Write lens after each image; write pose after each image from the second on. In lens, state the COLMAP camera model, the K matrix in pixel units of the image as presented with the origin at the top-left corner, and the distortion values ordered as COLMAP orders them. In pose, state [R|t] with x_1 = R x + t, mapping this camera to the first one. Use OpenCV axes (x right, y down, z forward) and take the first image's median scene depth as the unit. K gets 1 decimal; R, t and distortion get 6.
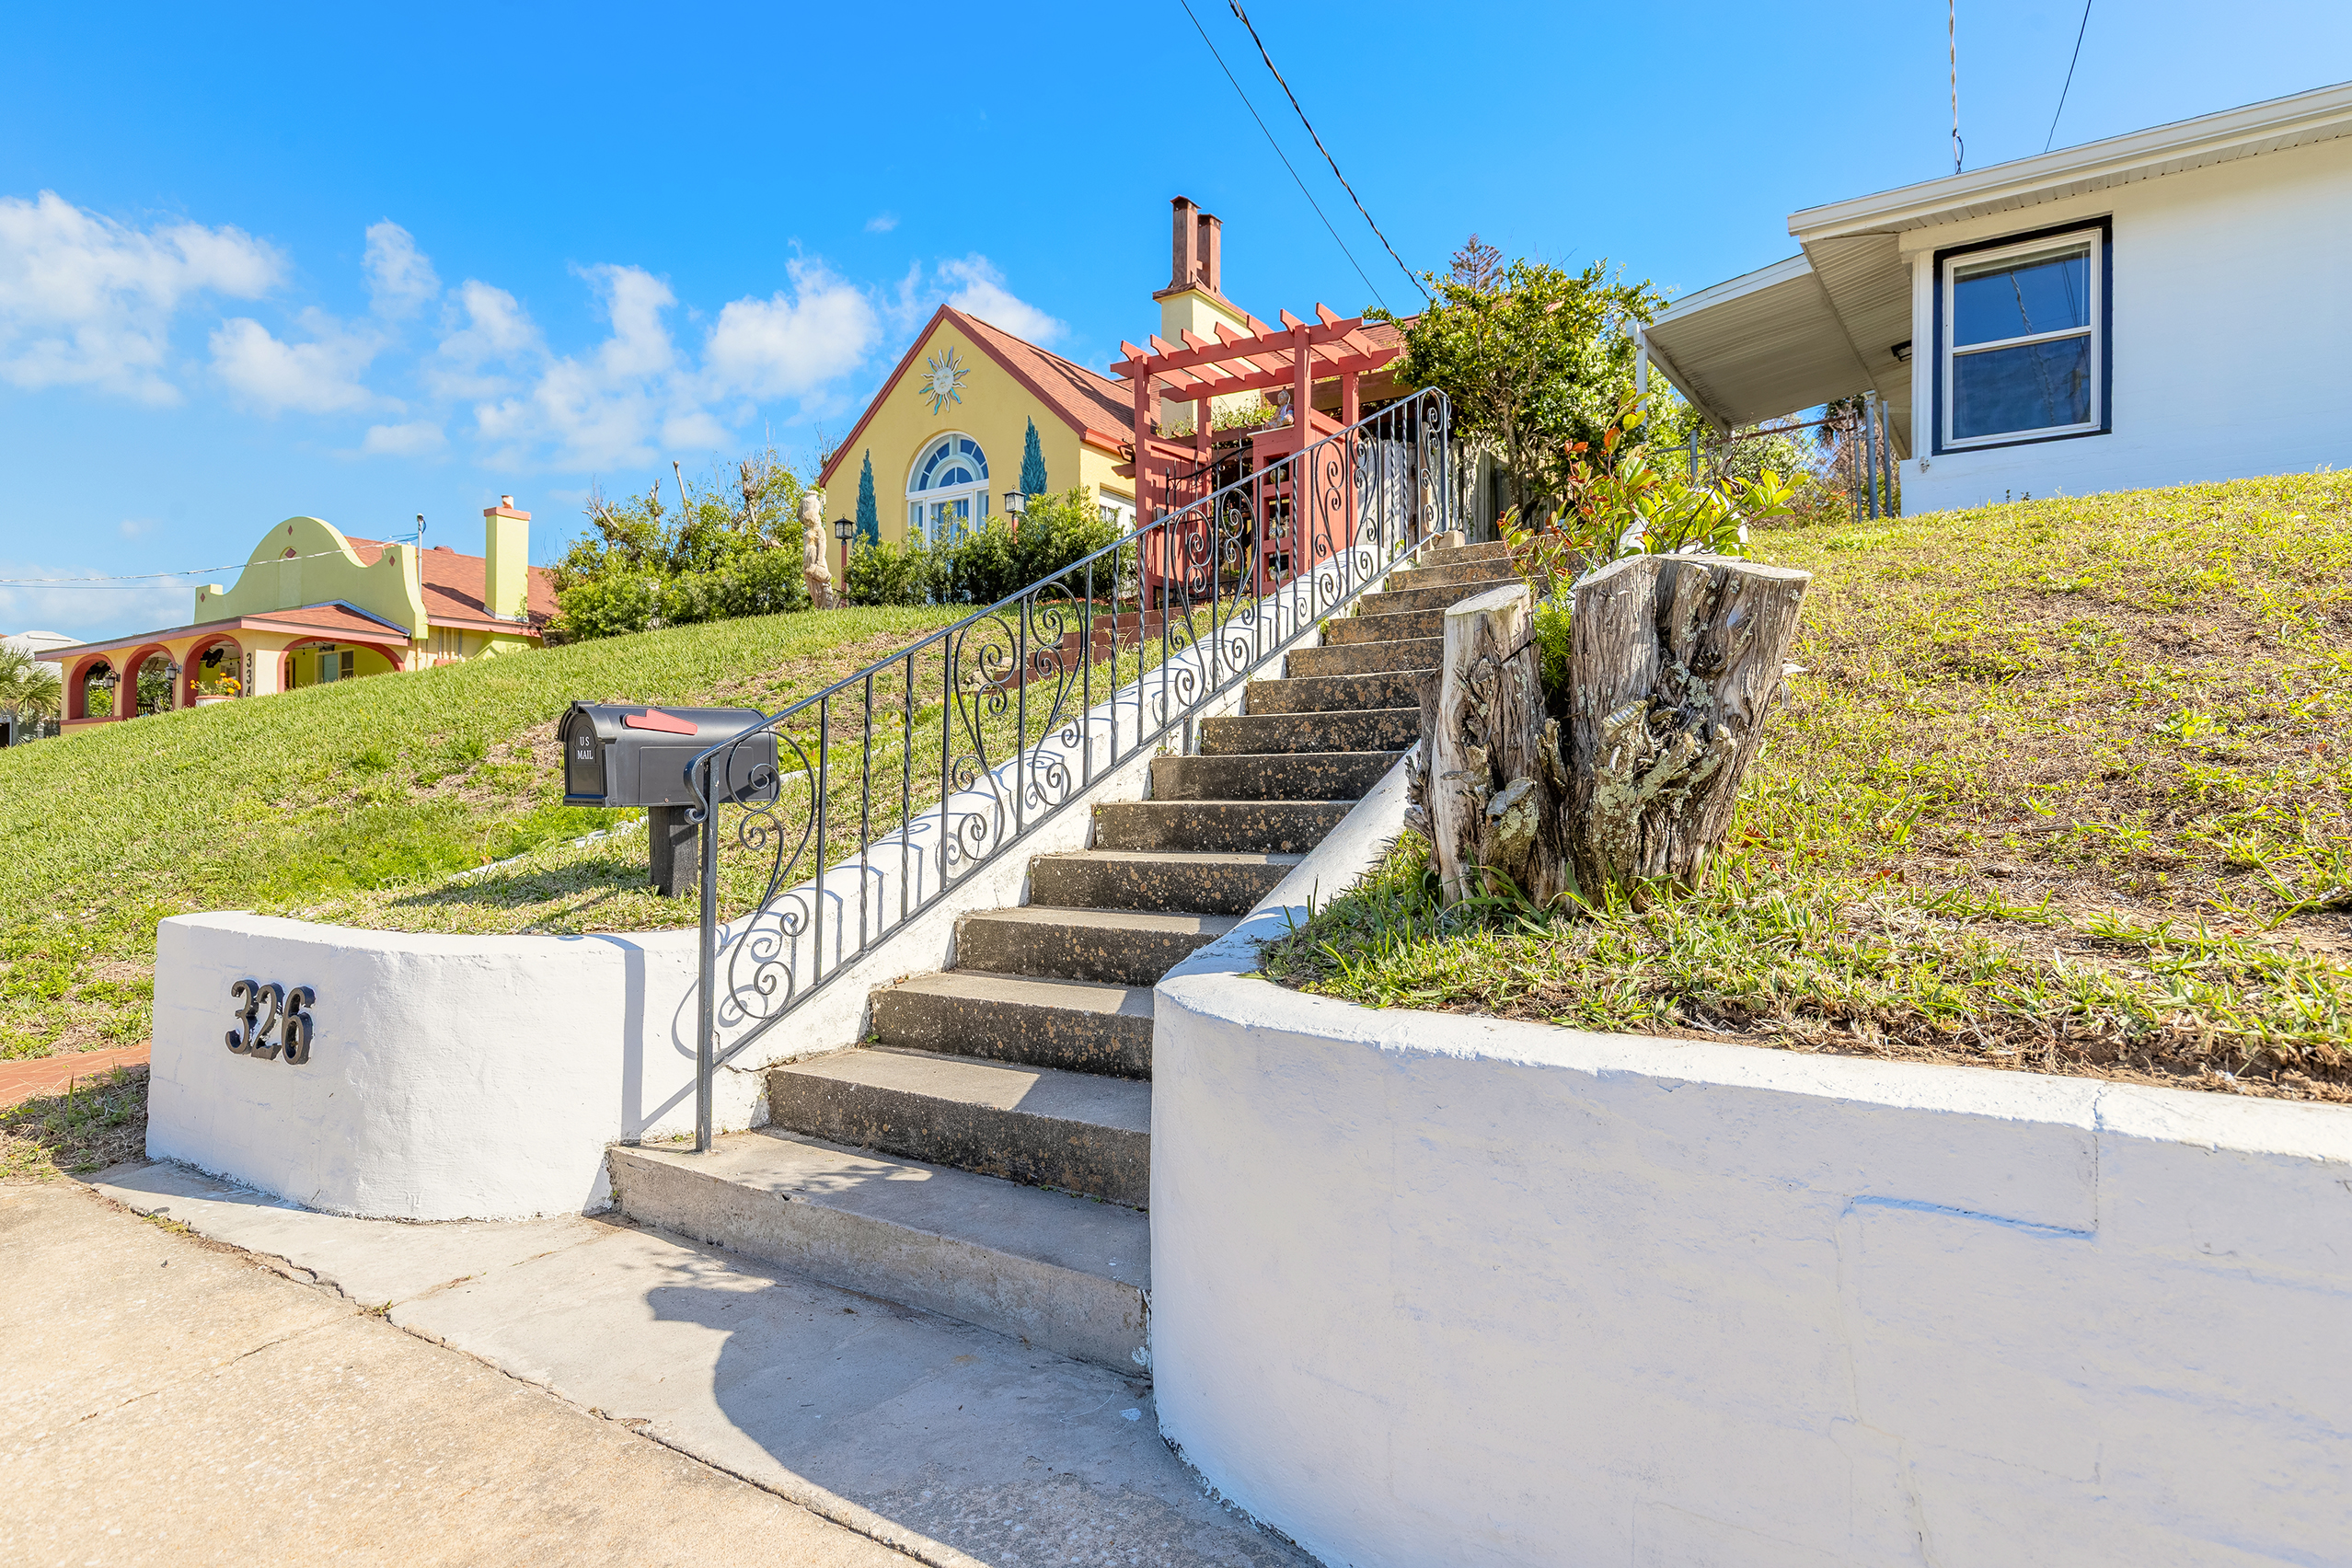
lens RADIAL K [[1318.6, 0, 1160.5], [0, 1318.6, 792.5], [0, 0, 1]] dist [0.001670, 0.001741]
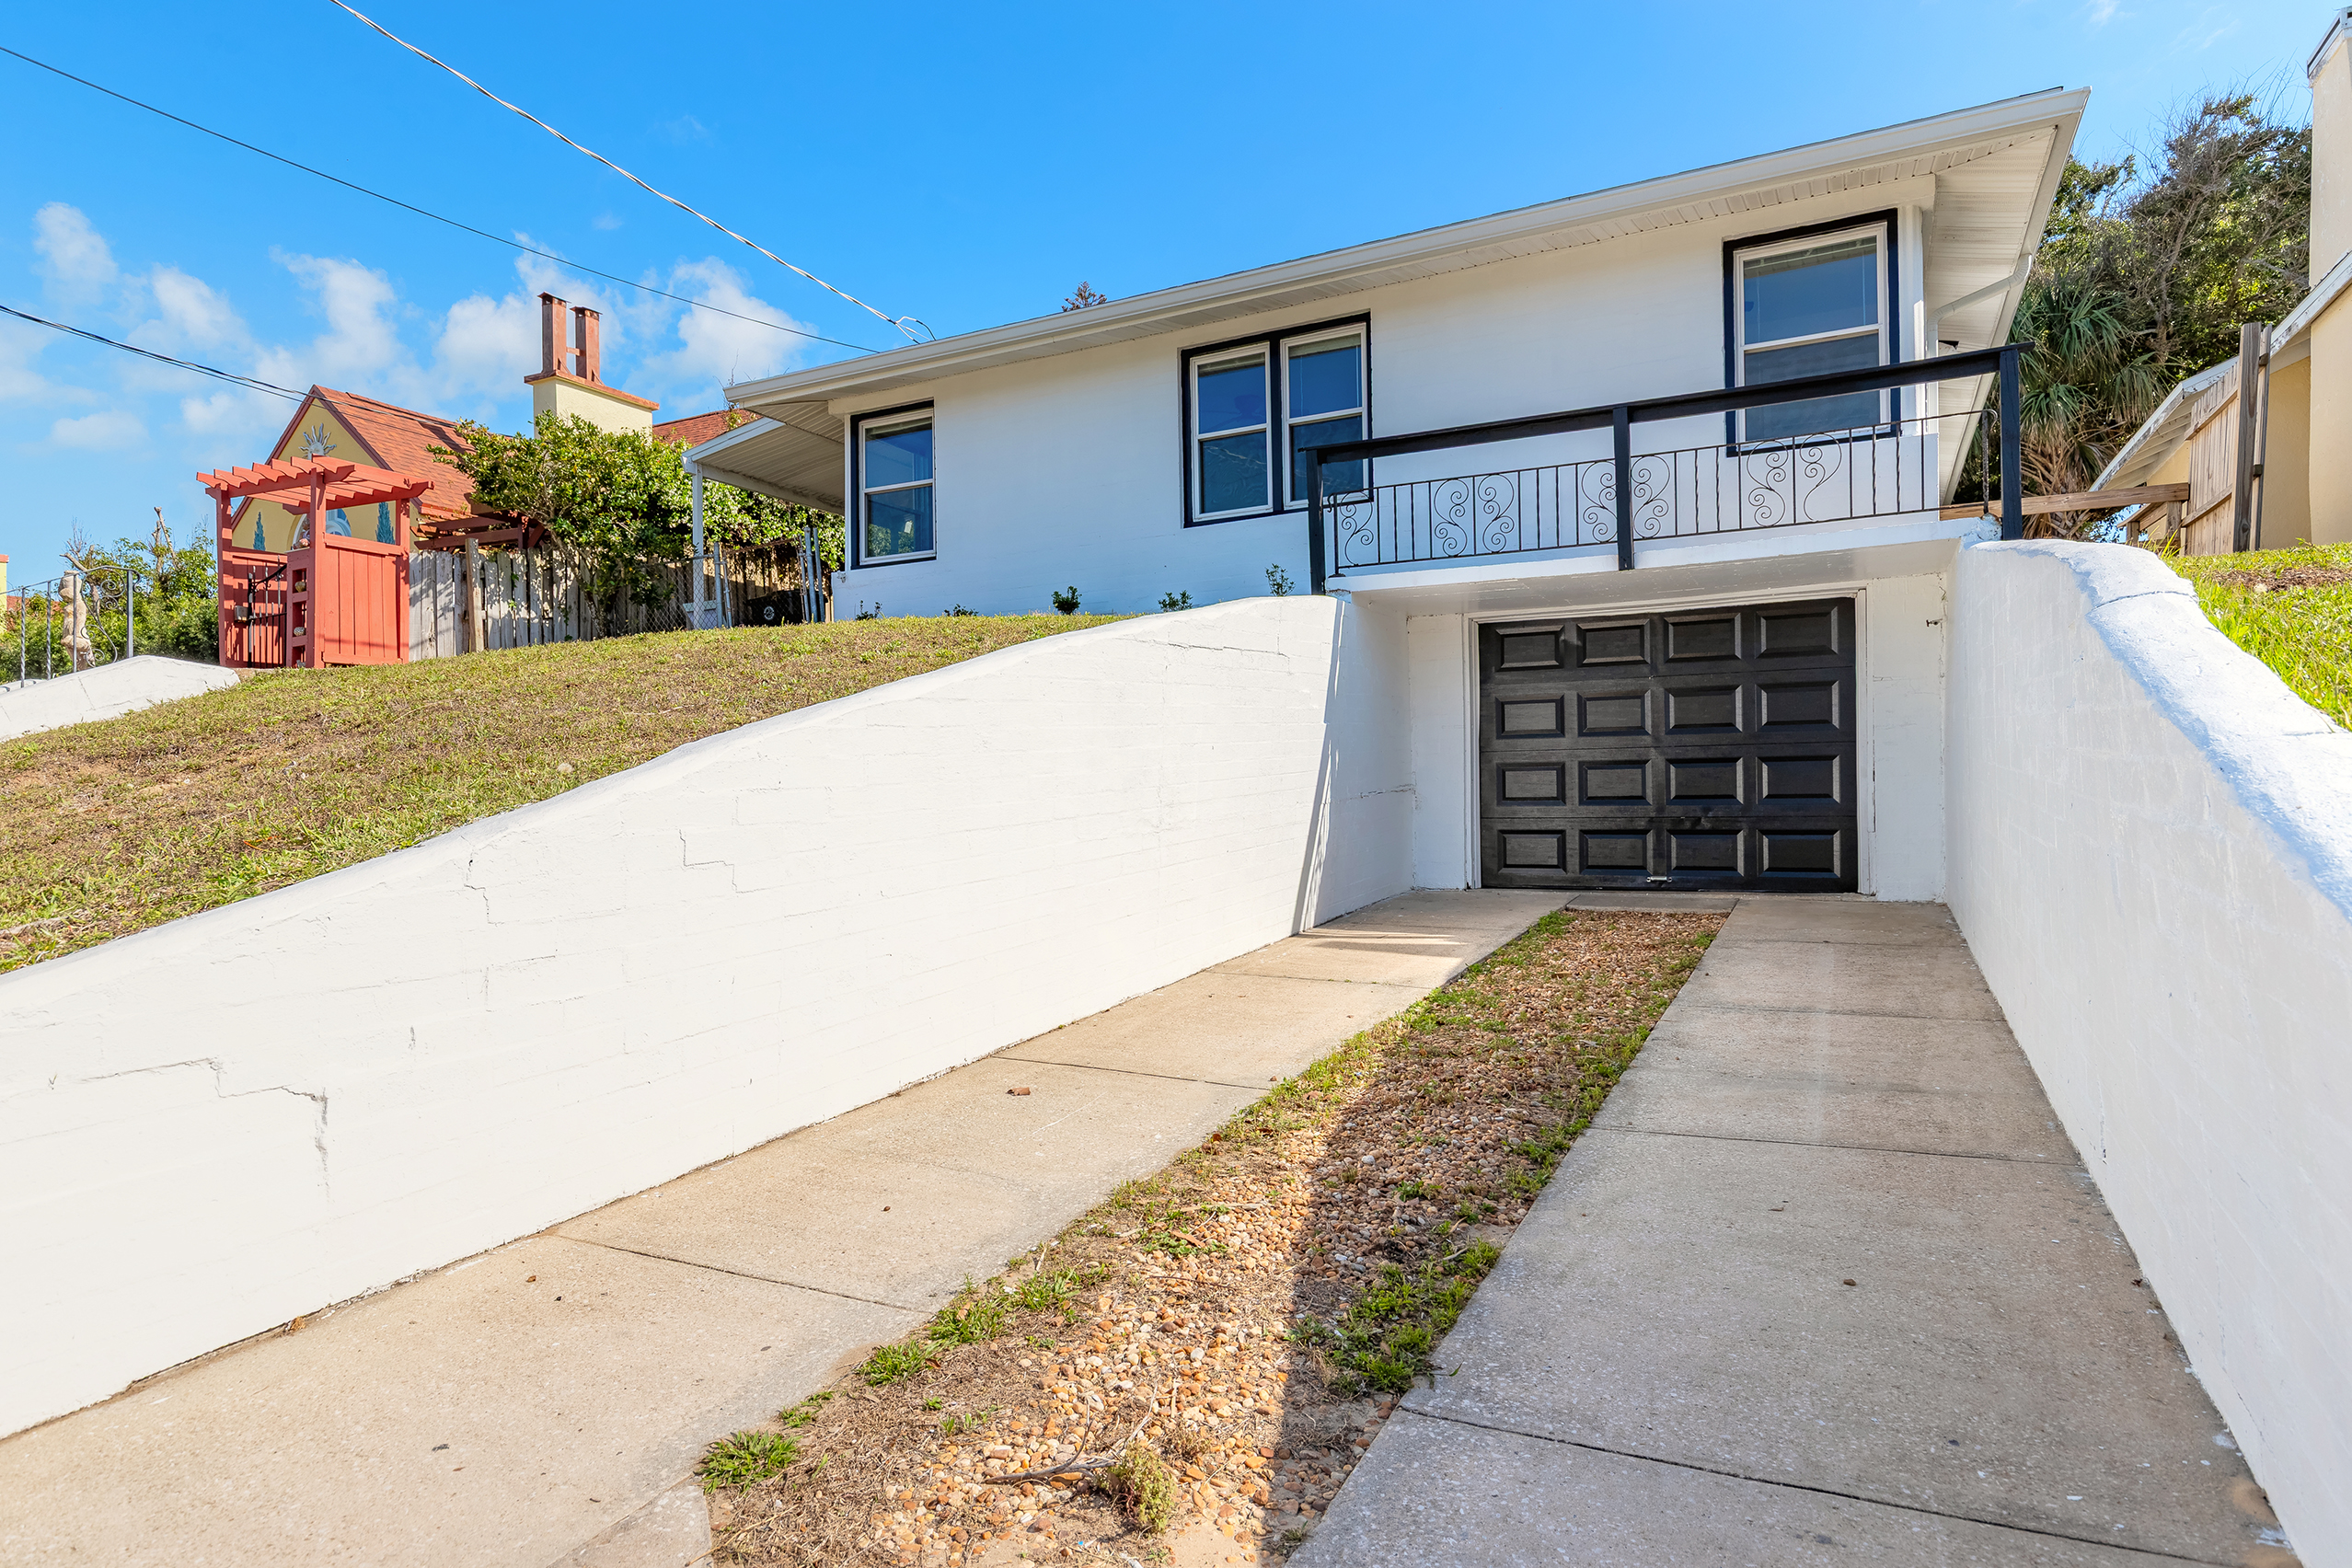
lens RADIAL K [[1329.0, 0, 1176.3], [0, 1329.0, 794.0], [0, 0, 1]] dist [0.006399, 0.002507]
pose [[0.990967, -0.021115, 0.132436, 1.375468], [0.021149, 0.999776, 0.001147, -0.044329], [-0.132431, 0.001664, 0.991191, -0.706000]]
